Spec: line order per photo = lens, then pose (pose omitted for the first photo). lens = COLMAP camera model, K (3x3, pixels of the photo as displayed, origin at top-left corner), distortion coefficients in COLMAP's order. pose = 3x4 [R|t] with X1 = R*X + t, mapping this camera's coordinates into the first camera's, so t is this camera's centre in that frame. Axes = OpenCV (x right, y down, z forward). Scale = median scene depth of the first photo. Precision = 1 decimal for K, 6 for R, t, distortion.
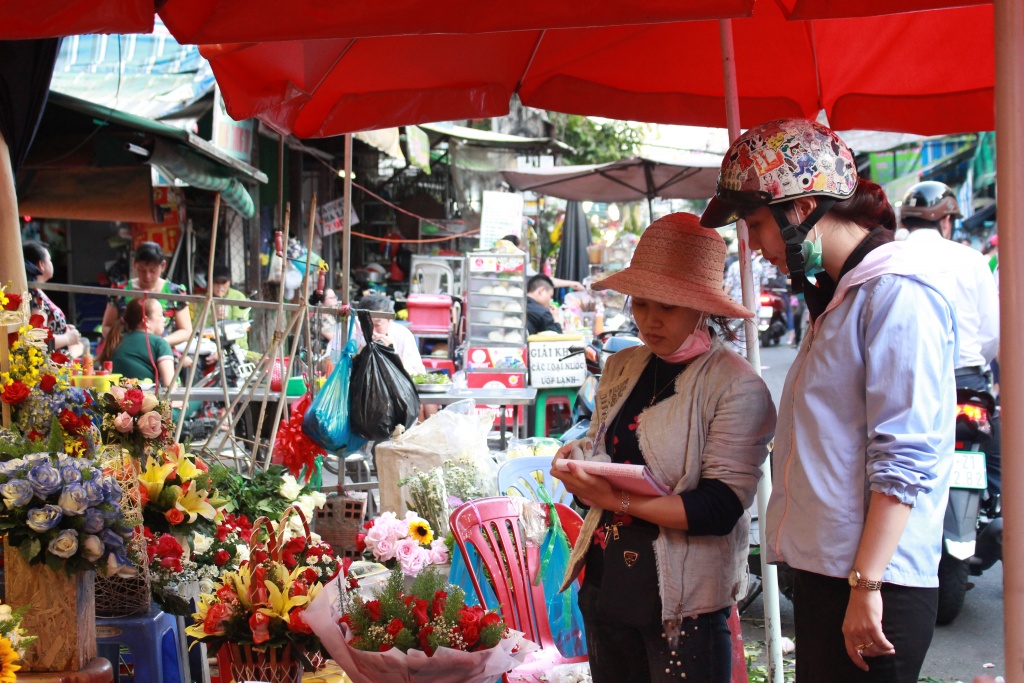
lens RADIAL K [[2752.8, 0, 512.0], [0, 2752.8, 341.5], [0, 0, 1]] dist [0.080310, 0.939248]
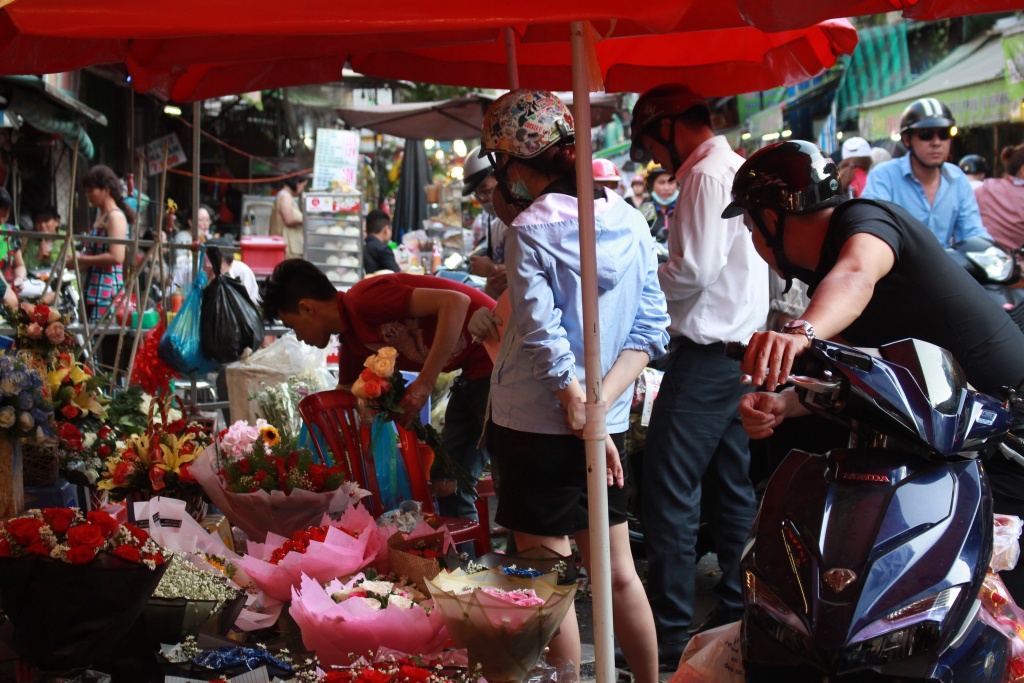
lens RADIAL K [[2986.7, 0, 512.0], [0, 2986.7, 341.5], [0, 0, 1]] dist [0.081219, -0.015119]
pose [[0.998496, -0.008214, 0.054201, 0.000222], [0.007249, 0.999812, 0.017981, 0.003882], [-0.054339, -0.017562, 0.998368, -0.120868]]
